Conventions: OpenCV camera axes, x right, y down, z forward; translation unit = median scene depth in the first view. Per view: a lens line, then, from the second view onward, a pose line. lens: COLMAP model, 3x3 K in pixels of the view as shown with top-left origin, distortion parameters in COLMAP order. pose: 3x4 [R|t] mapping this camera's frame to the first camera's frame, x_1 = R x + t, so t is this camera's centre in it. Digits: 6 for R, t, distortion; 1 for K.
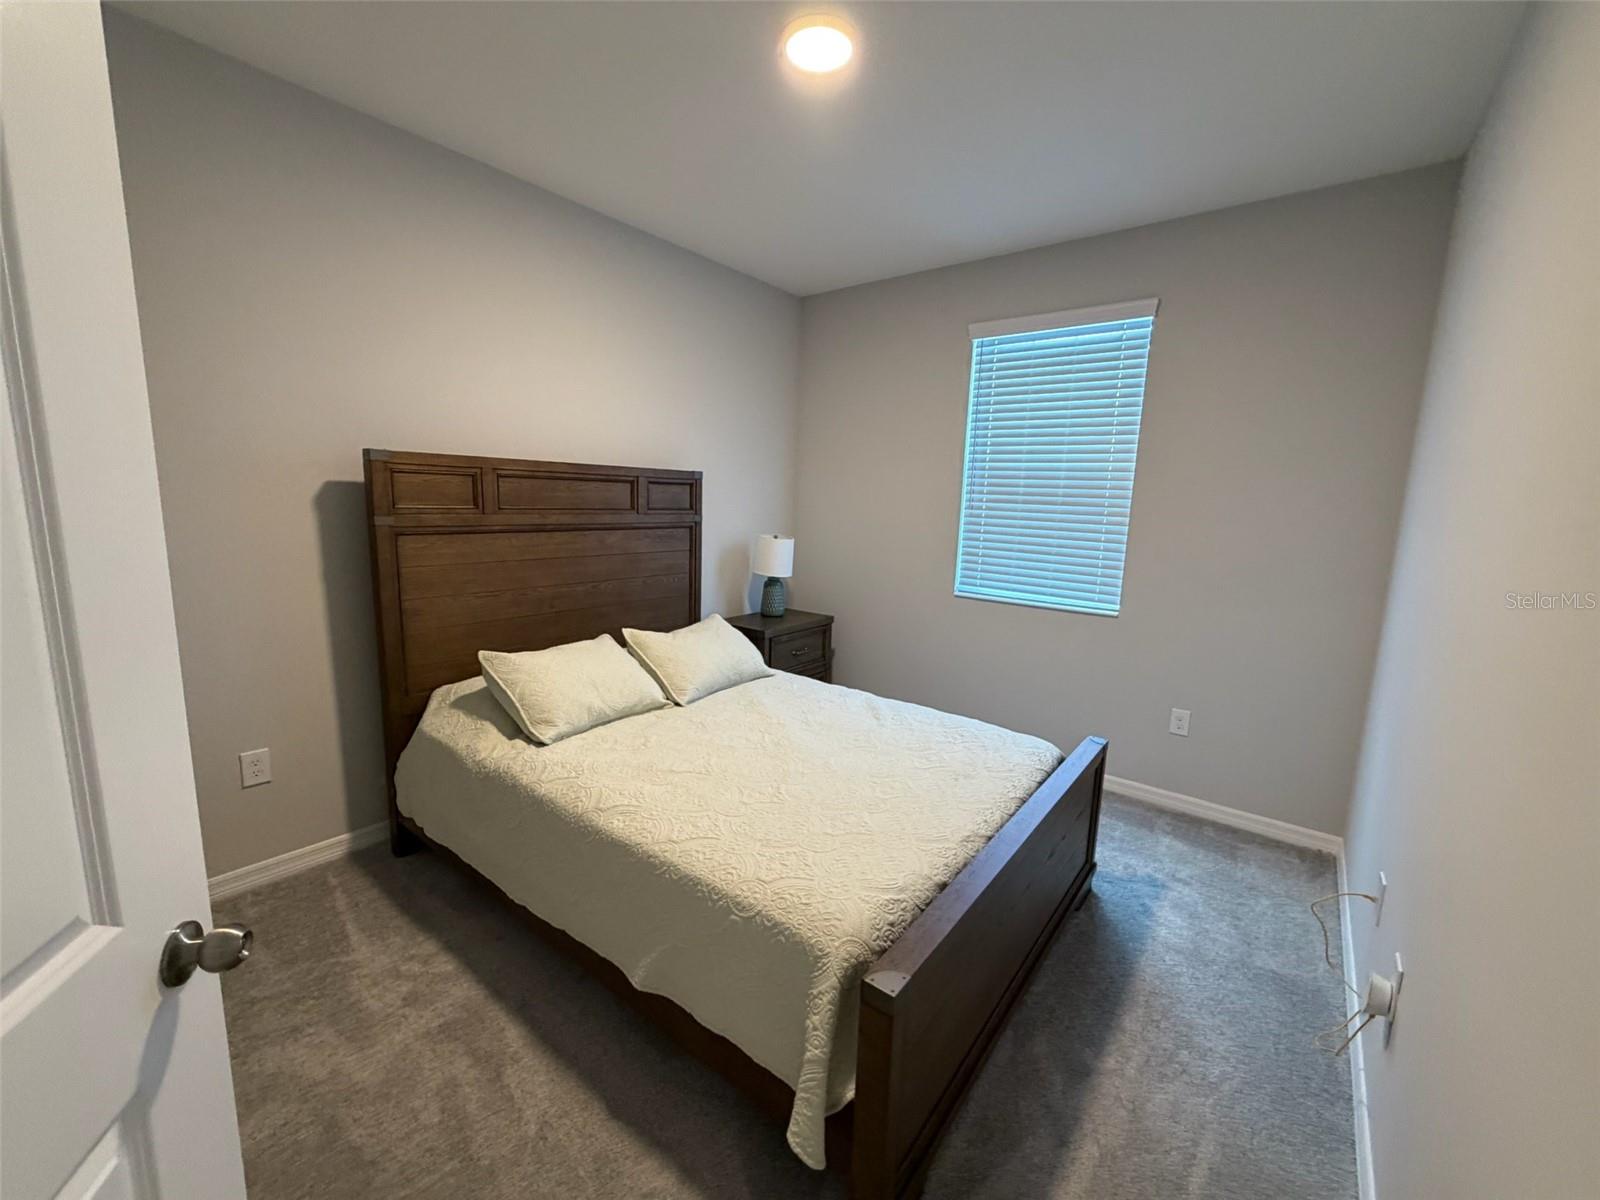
lens RADIAL K [[637.7, 0, 796.0], [0, 637.7, 600.5], [0, 0, 1]] dist [-0.000120, 0.000181]
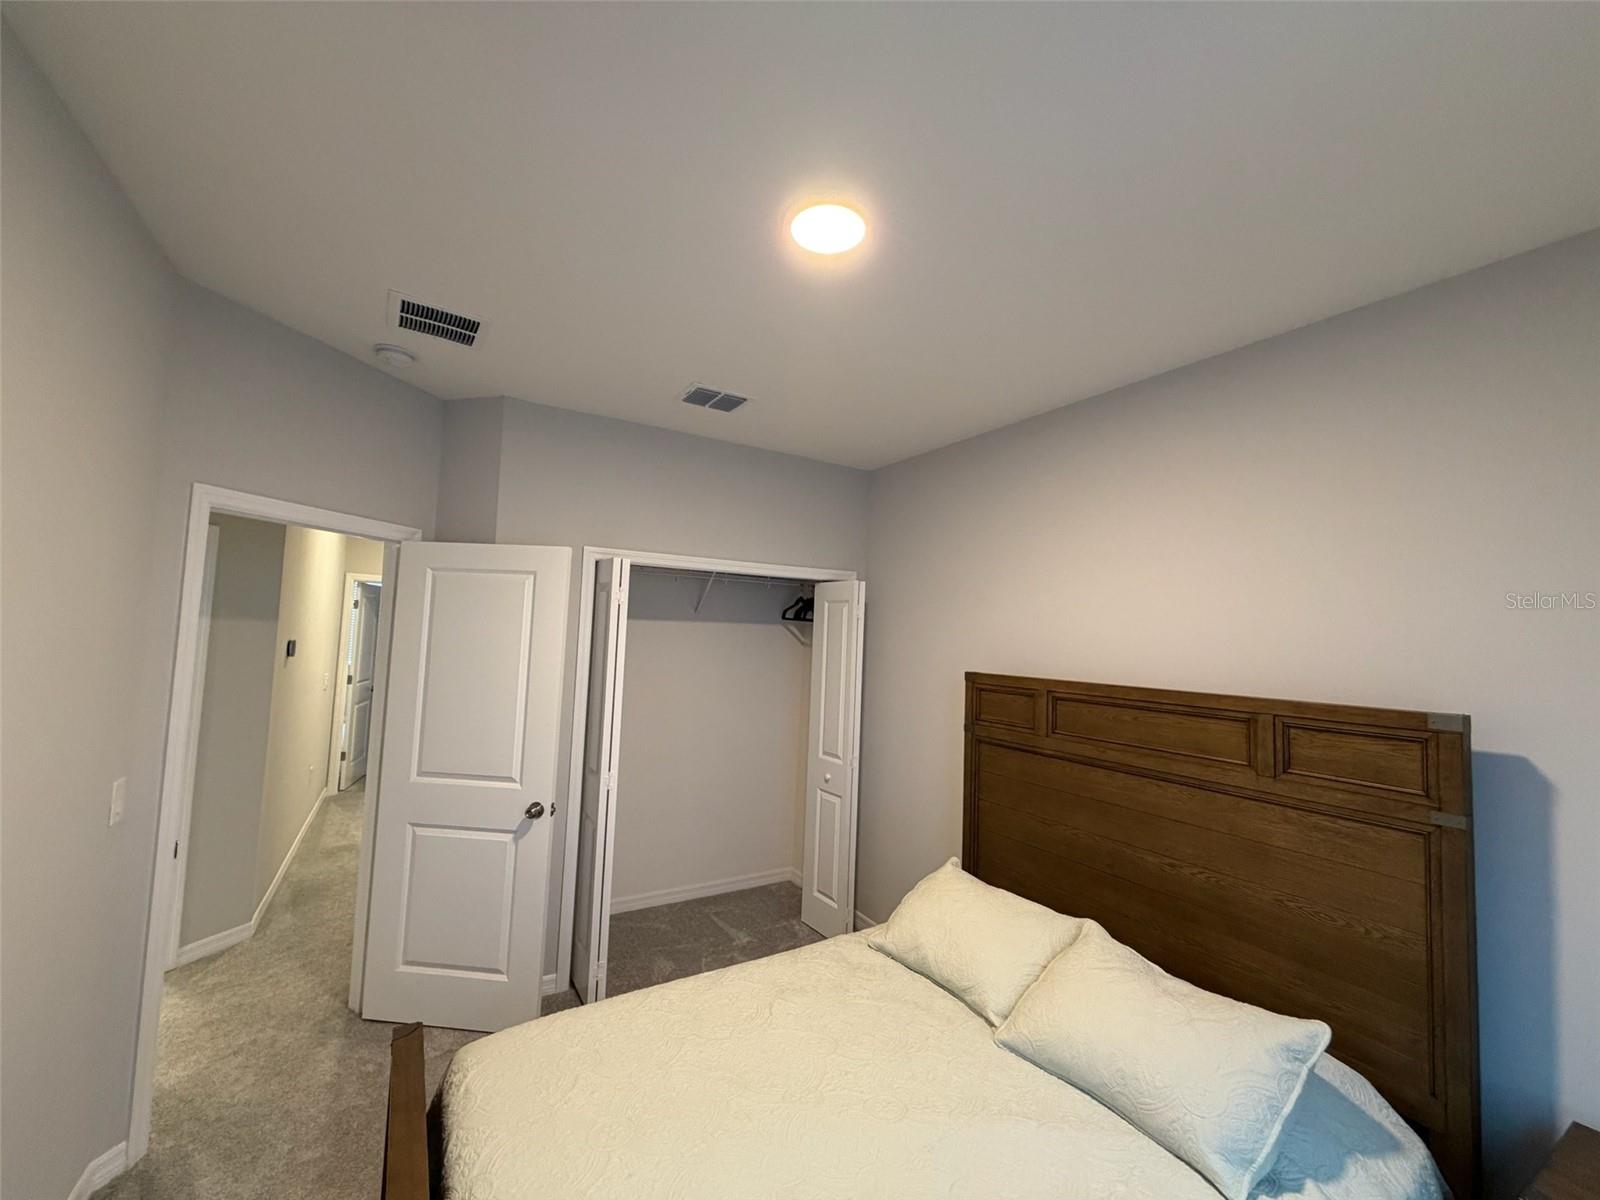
lens RADIAL K [[637.7, 0, 796.0], [0, 637.7, 600.5], [0, 0, 1]] dist [-0.000120, 0.000181]
pose [[-0.368782, -0.108297, -0.923185, 0.487824], [-0.205304, 0.978151, -0.032732, -0.190662], [0.906559, 0.177463, -0.382959, 0.821903]]
